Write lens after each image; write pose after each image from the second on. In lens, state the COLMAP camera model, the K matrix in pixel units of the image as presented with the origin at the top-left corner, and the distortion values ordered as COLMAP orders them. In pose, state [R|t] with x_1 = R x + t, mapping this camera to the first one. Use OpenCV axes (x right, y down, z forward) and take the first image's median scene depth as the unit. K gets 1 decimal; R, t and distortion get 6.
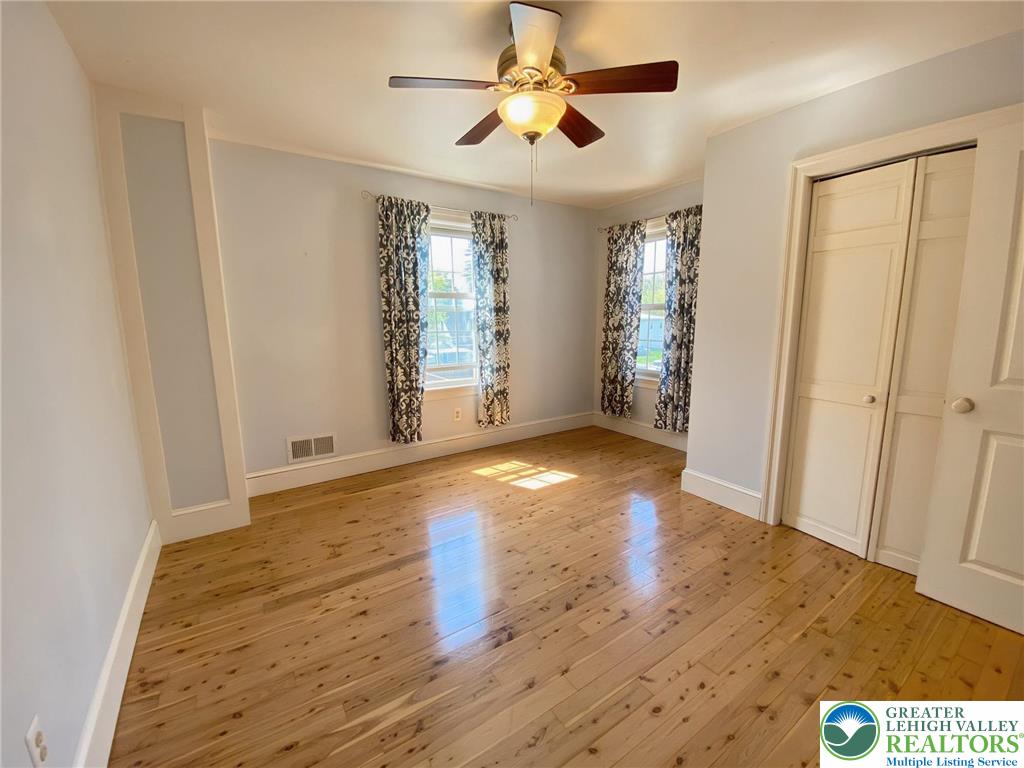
lens RADIAL K [[414.4, 0, 517.8], [0, 414.4, 383.9], [0, 0, 1]] dist [0.008061, -0.011019]
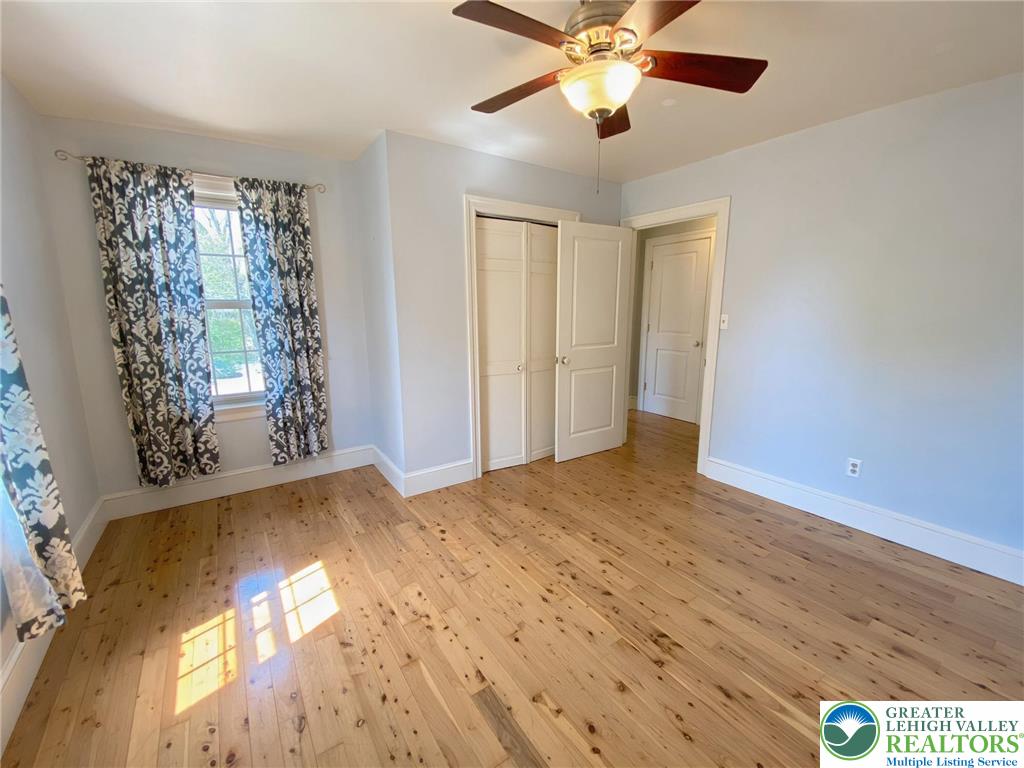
lens RADIAL K [[414.4, 0, 516.4], [0, 414.4, 377.0], [0, 0, 1]] dist [0.008061, -0.011019]
pose [[-0.019862, -0.160679, 0.986807, -0.462259], [0.166682, 0.972657, 0.161730, -0.115981], [-0.985811, 0.167695, 0.007463, 0.630925]]
